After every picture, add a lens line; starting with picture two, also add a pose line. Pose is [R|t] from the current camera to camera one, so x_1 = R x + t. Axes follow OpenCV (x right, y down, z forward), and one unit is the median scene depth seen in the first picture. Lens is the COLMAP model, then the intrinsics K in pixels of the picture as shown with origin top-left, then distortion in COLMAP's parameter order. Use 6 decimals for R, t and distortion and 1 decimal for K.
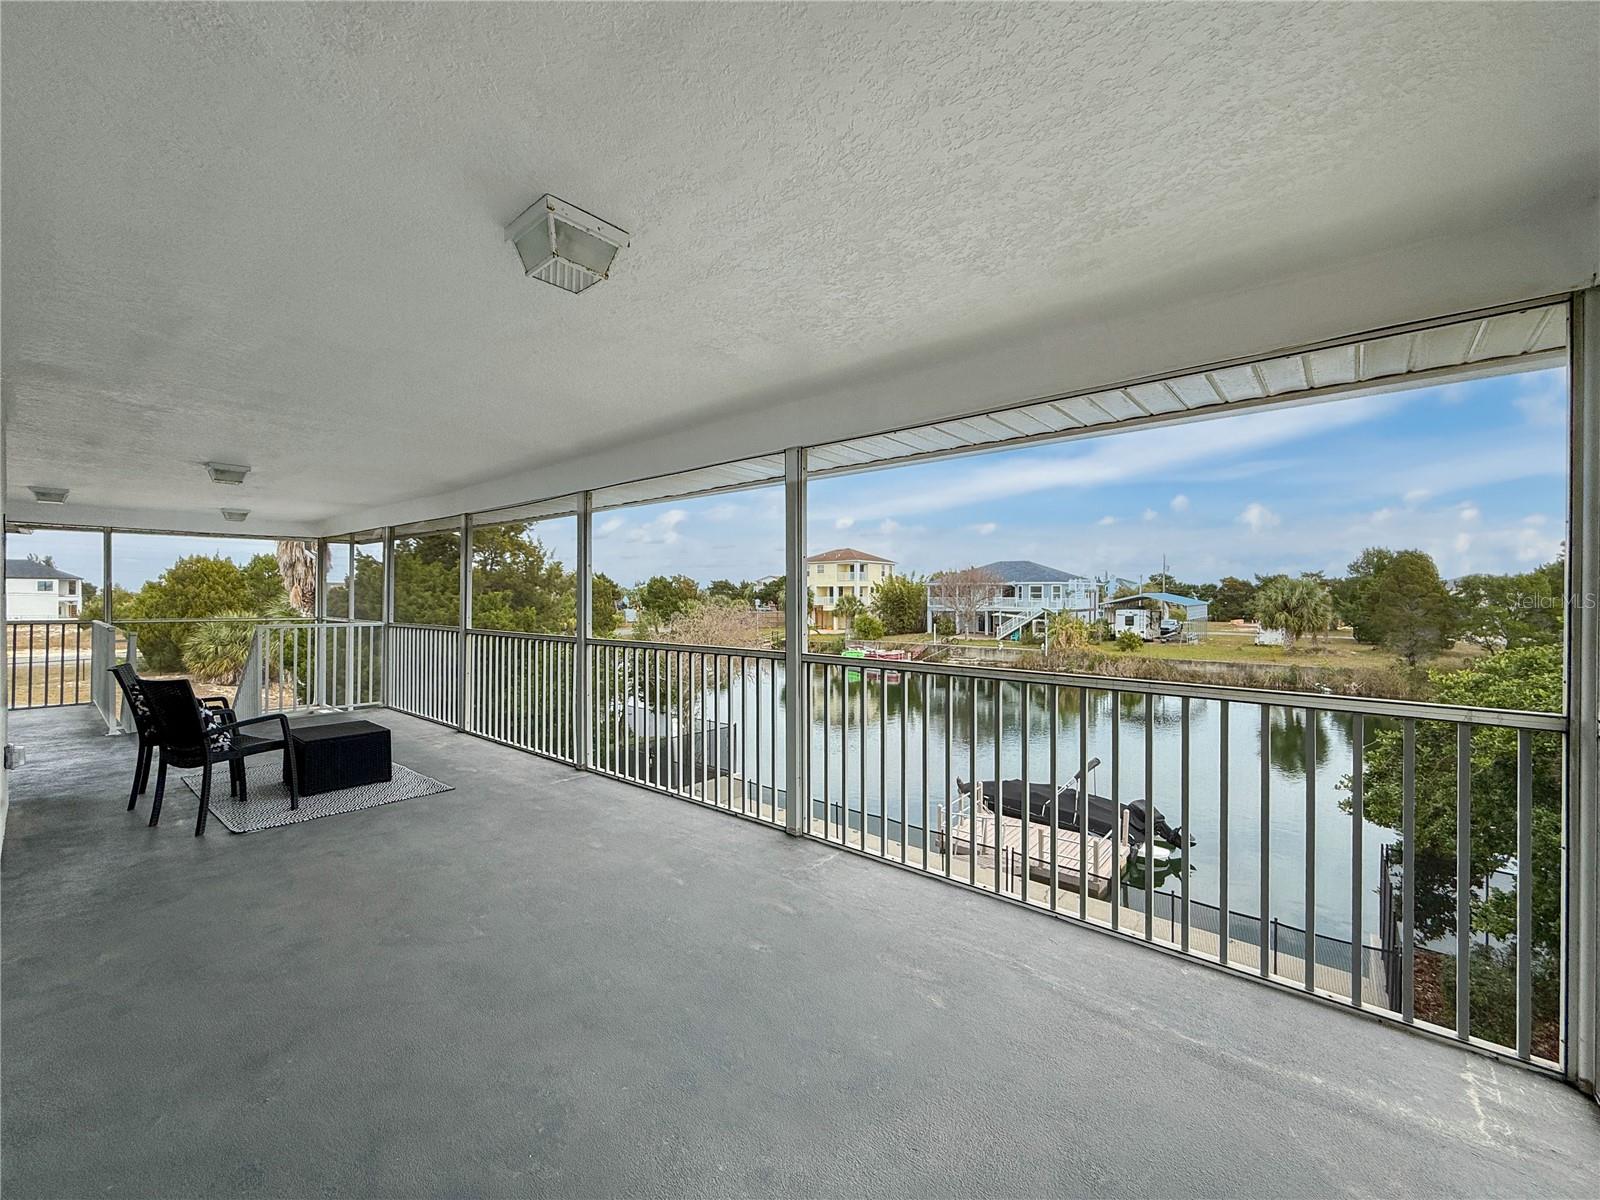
lens RADIAL K [[642.2, 0, 800.0], [0, 642.2, 600.0], [0, 0, 1]] dist [0.001391, 0.000189]
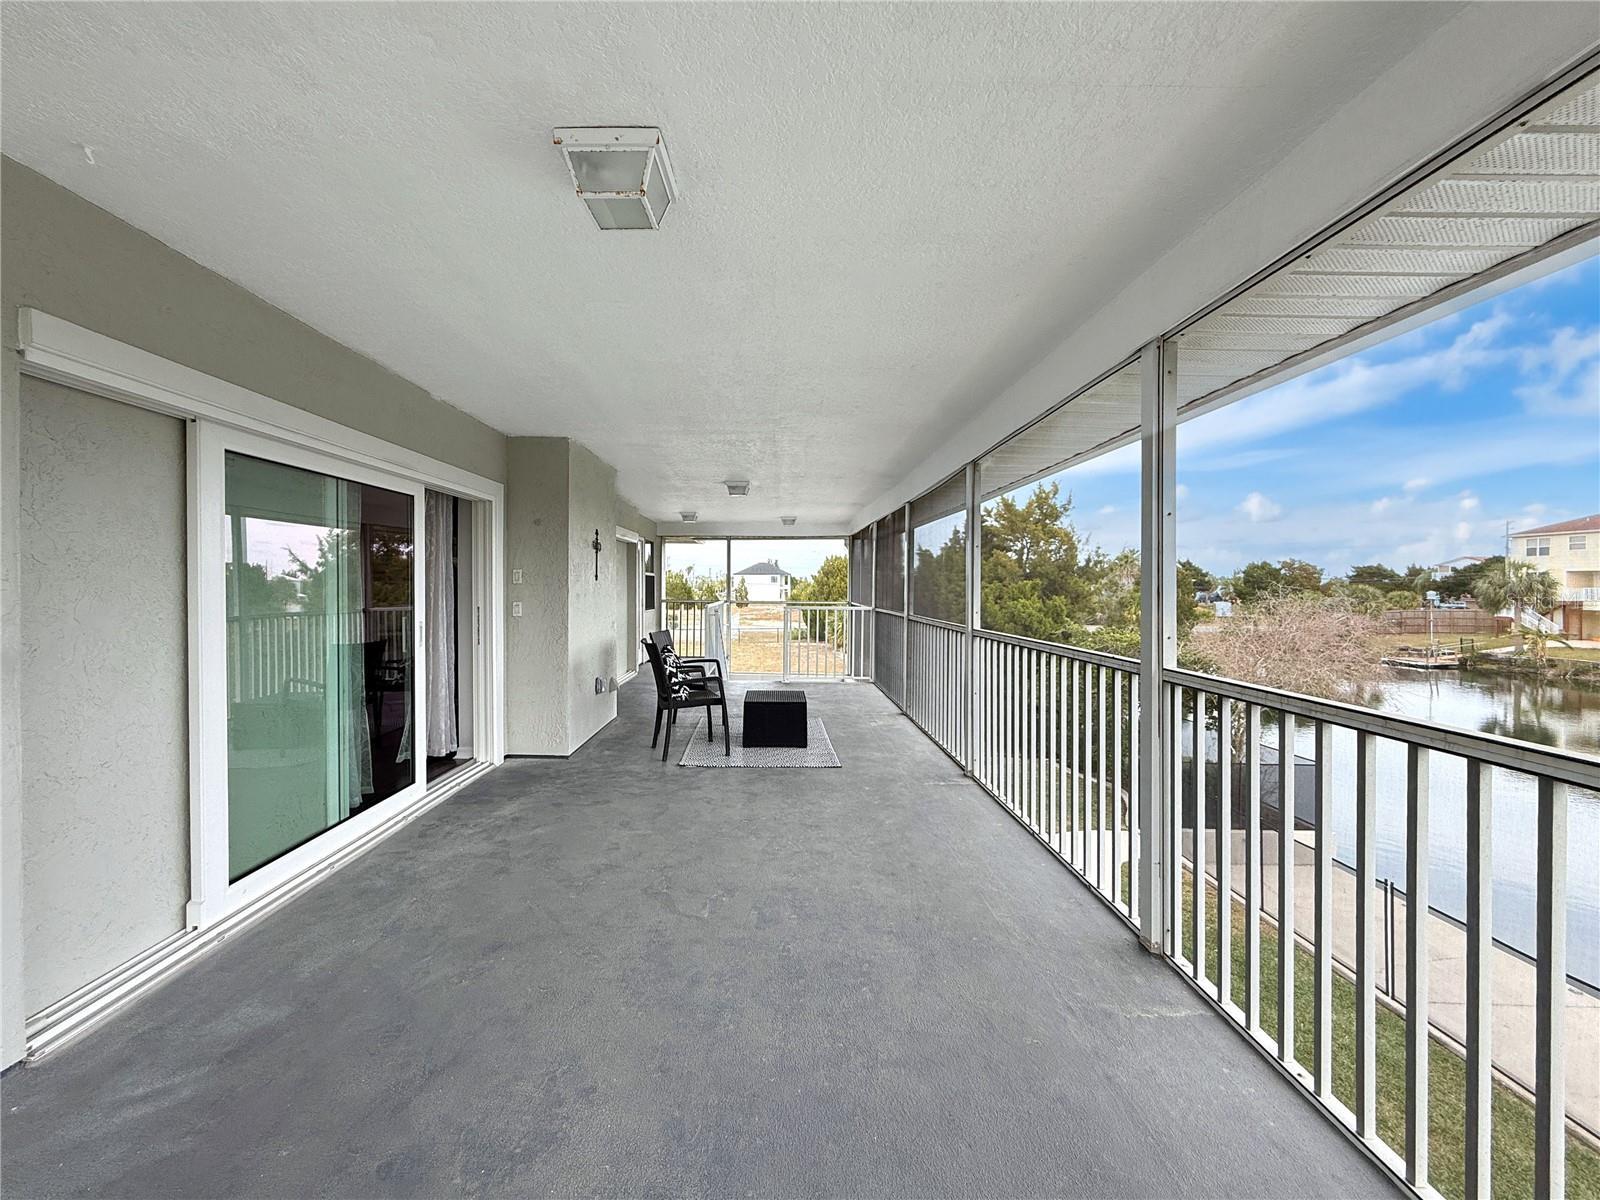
lens RADIAL K [[649.6, 0, 800.0], [0, 649.6, 600.0], [0, 0, 1]] dist [-0.000273, -0.000289]
pose [[0.653112, 0.016669, -0.757078, 0.158106], [-0.005816, 0.999839, 0.016996, 0.004809], [0.757239, -0.006697, 0.653103, 0.201410]]
